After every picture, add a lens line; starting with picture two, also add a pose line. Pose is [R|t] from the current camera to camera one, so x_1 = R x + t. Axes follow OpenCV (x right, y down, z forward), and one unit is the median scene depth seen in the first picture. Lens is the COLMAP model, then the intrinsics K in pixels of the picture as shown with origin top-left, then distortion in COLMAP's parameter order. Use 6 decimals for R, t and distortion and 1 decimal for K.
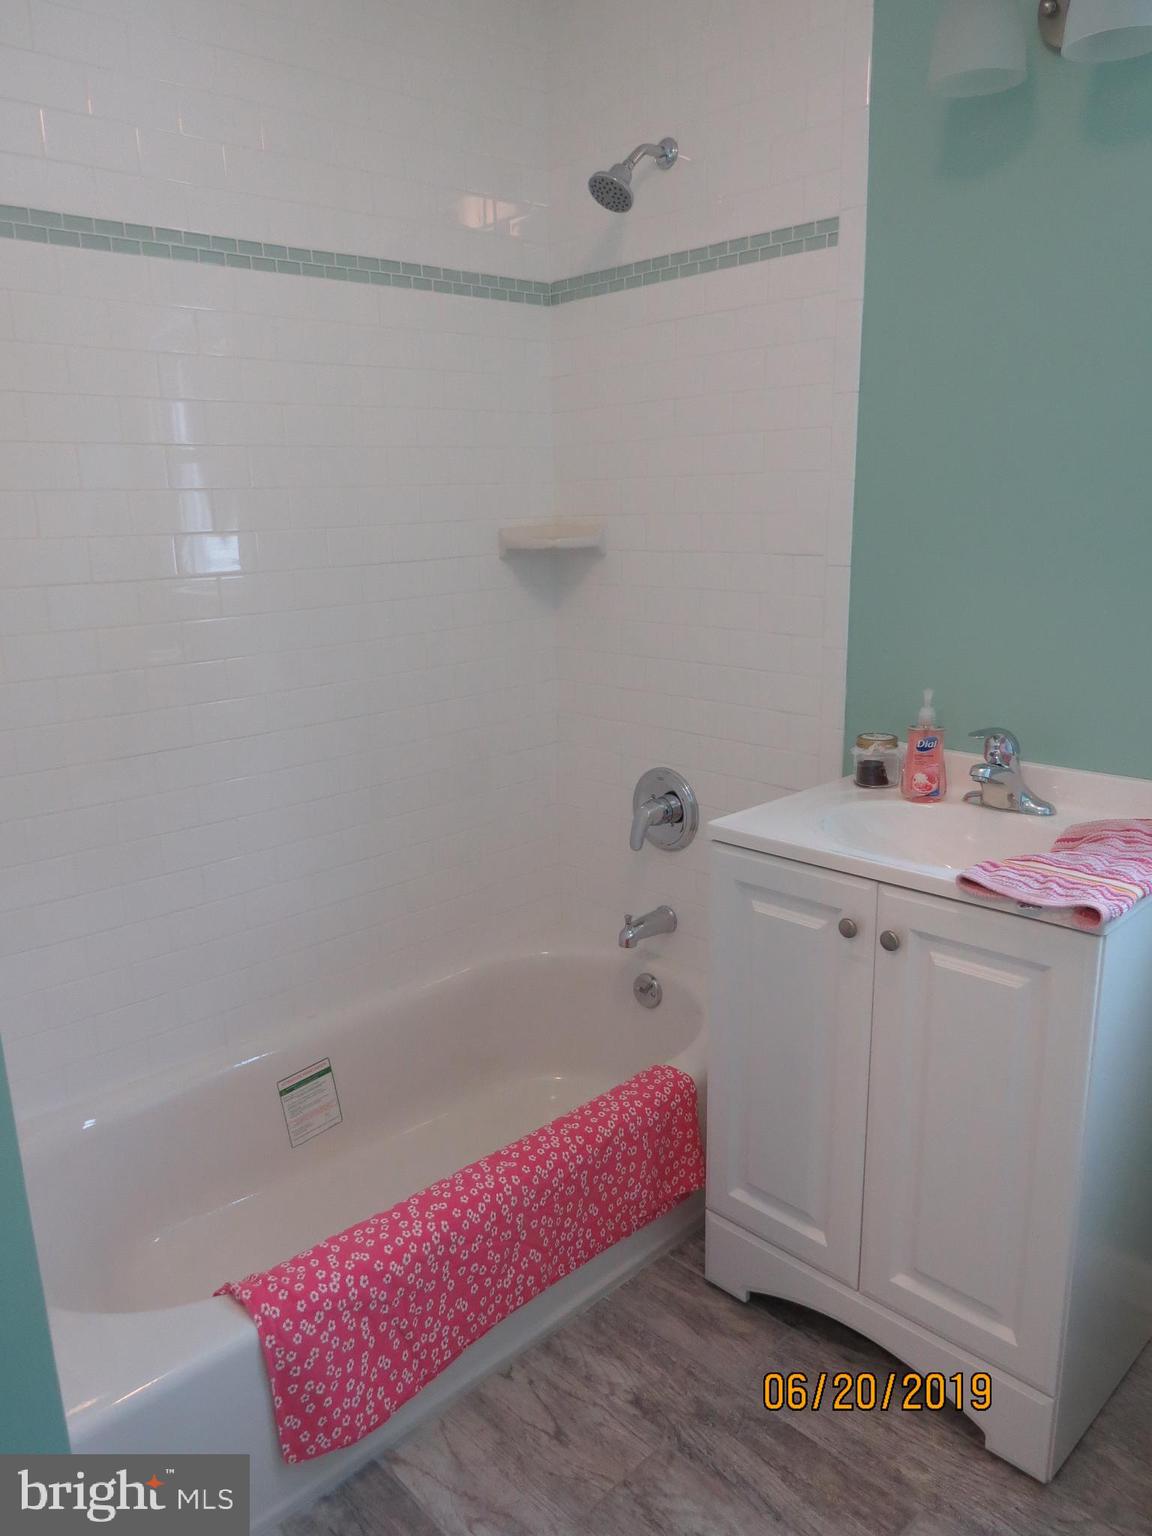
lens RADIAL K [[1097.2, 0, 583.5], [0, 1097.2, 767.5], [0, 0, 1]] dist [-0.025131, 0.009121]
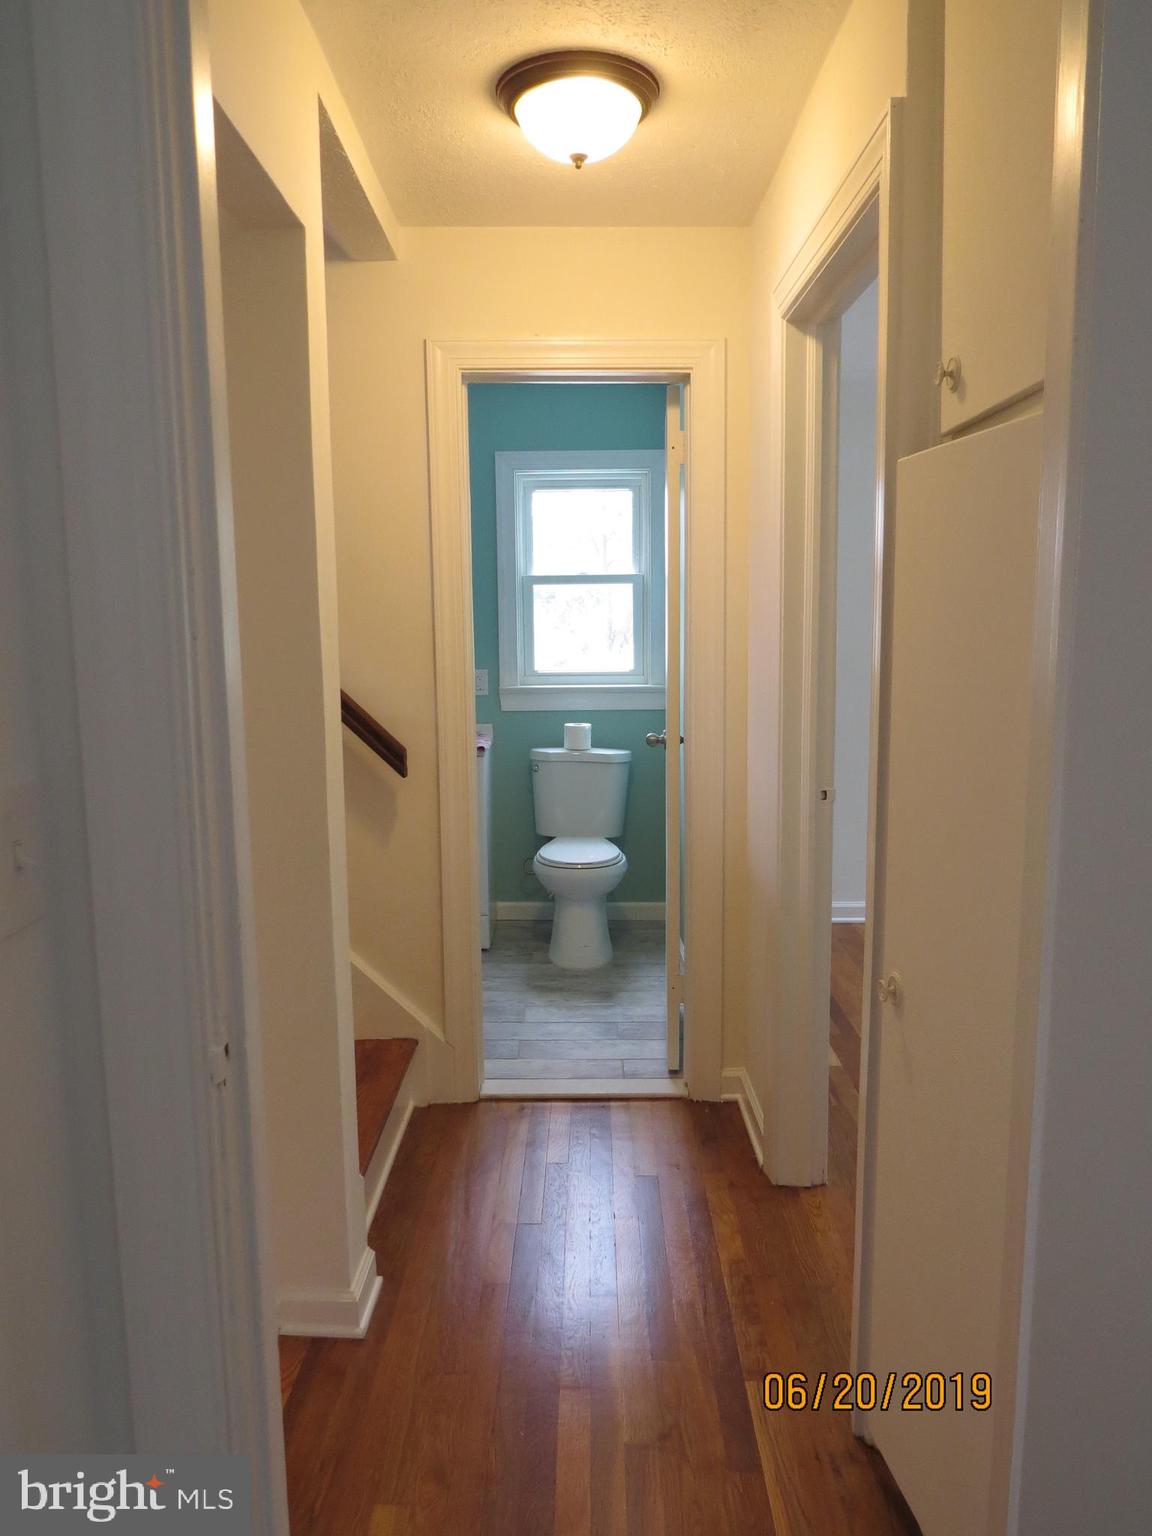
lens RADIAL K [[1097.2, 0, 573.1], [0, 1097.2, 762.3], [0, 0, 1]] dist [-0.025131, 0.009121]
pose [[0.696334, -0.083165, 0.712883, -1.430457], [0.165139, 0.985180, -0.046374, 0.306855], [-0.698461, 0.150016, 0.699748, -1.275333]]
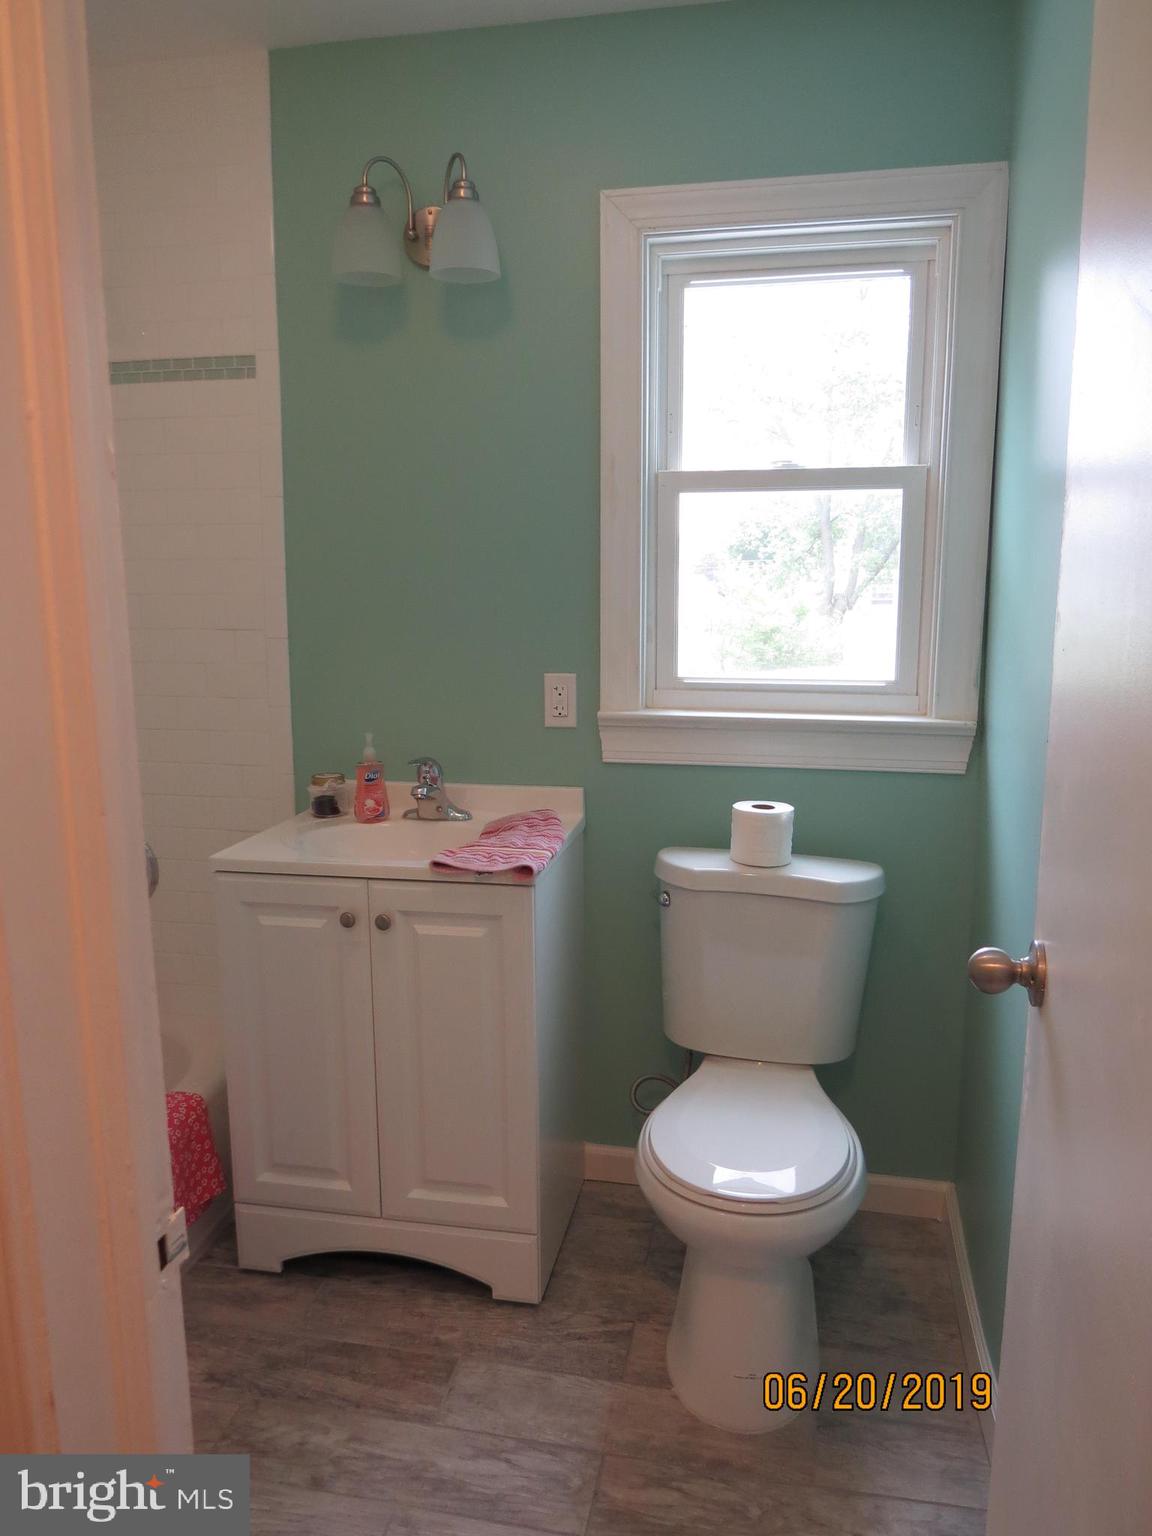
lens RADIAL K [[1097.2, 0, 583.5], [0, 1097.2, 774.0], [0, 0, 1]] dist [-0.025131, 0.009121]
pose [[0.817265, -0.082525, 0.570323, -0.231075], [0.120572, 0.992275, -0.029197, 0.047334], [-0.563508, 0.092627, 0.820902, -0.195056]]
